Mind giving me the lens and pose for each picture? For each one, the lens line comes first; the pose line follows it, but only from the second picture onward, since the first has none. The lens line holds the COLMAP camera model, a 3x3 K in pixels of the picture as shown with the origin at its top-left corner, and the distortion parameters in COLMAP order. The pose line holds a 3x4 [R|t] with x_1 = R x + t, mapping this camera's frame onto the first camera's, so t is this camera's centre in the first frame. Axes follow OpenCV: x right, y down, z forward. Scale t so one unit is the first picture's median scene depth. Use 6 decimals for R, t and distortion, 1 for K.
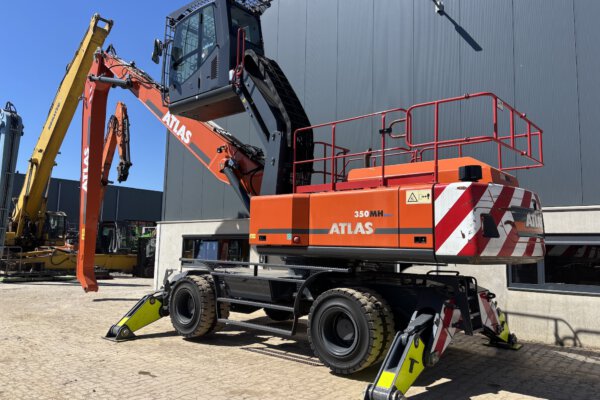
lens RADIAL K [[454.9, 0, 309.7], [0, 454.9, 201.5], [0, 0, 1]] dist [0.008609, 0.002456]
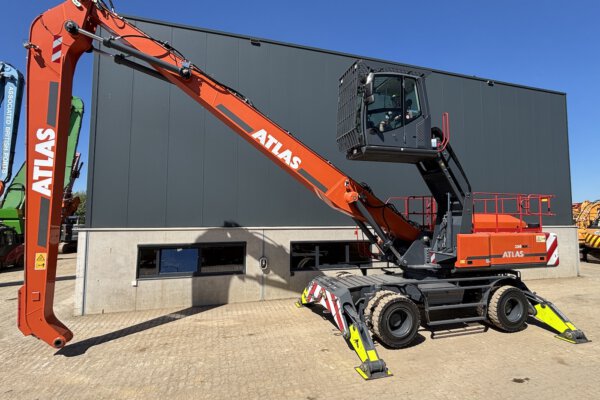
lens RADIAL K [[288.3, 0, 300.0], [0, 288.3, 197.6], [0, 0, 1]] dist [-0.008447, 0.004481]
pose [[0.572651, 0.044556, 0.818588, -1.385108], [-0.076423, 0.997075, -0.000808, -0.105012], [-0.816230, -0.062096, 0.574381, 1.039226]]
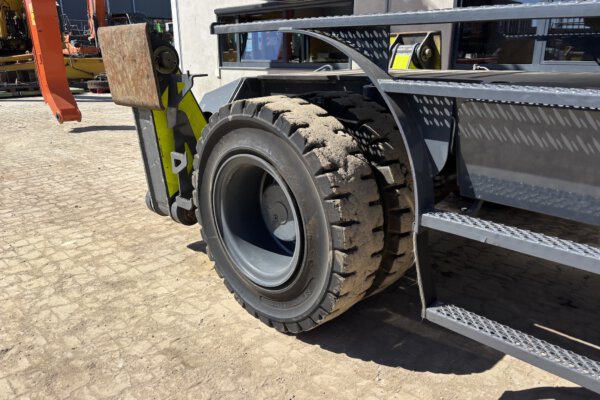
lens RADIAL K [[454.9, 0, 299.9], [0, 454.9, 199.5], [0, 0, 1]] dist [0.008609, 0.002456]
pose [[0.994272, -0.001727, -0.106864, -0.289930], [0.045019, 0.913606, 0.404101, 0.155048], [0.096933, -0.406597, 0.908451, 1.007242]]
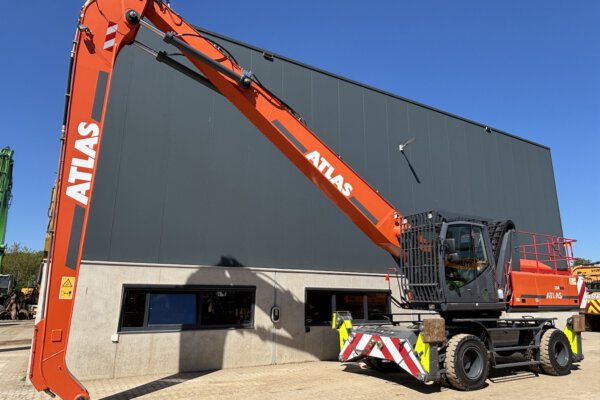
lens RADIAL K [[385.2, 0, 301.3], [0, 385.2, 197.3], [0, 0, 1]] dist [-0.003433, -0.008794]
pose [[0.370002, 0.212551, 0.904390, -1.771816], [-0.096184, 0.977009, -0.190267, 0.064387], [-0.924039, -0.016589, 0.381939, 1.344924]]
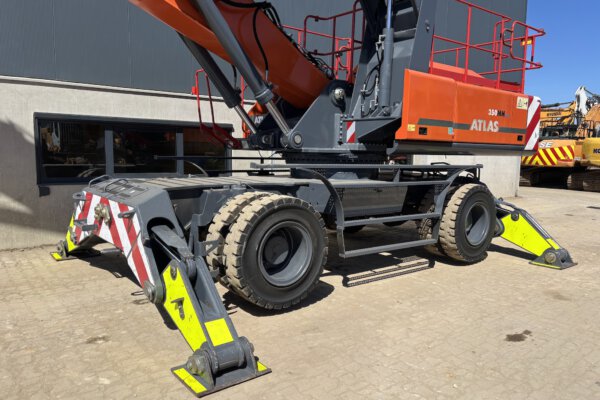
lens RADIAL K [[454.9, 0, 297.5], [0, 454.9, 202.5], [0, 0, 1]] dist [0.008609, 0.002456]
pose [[0.229459, -0.126037, 0.965123, -0.998182], [-0.104081, 0.982717, 0.153080, 0.114203], [-0.967738, -0.135576, 0.212375, 1.151366]]
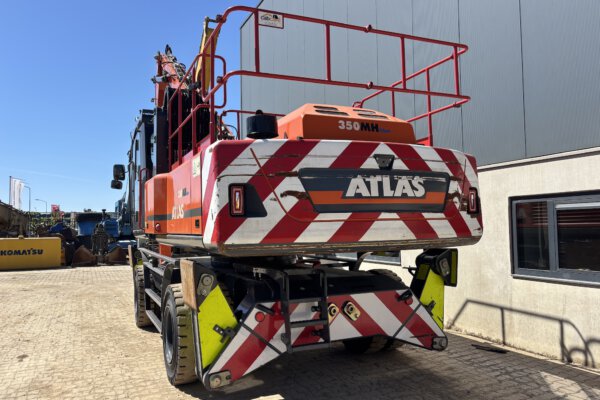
lens RADIAL K [[454.9, 0, 299.0], [0, 454.9, 196.4], [0, 0, 1]] dist [0.008609, 0.002456]
pose [[0.892862, -0.065896, -0.445484, 0.669419], [0.080258, 0.996684, 0.013428, 0.037842], [0.443121, -0.047743, 0.895189, 0.347768]]
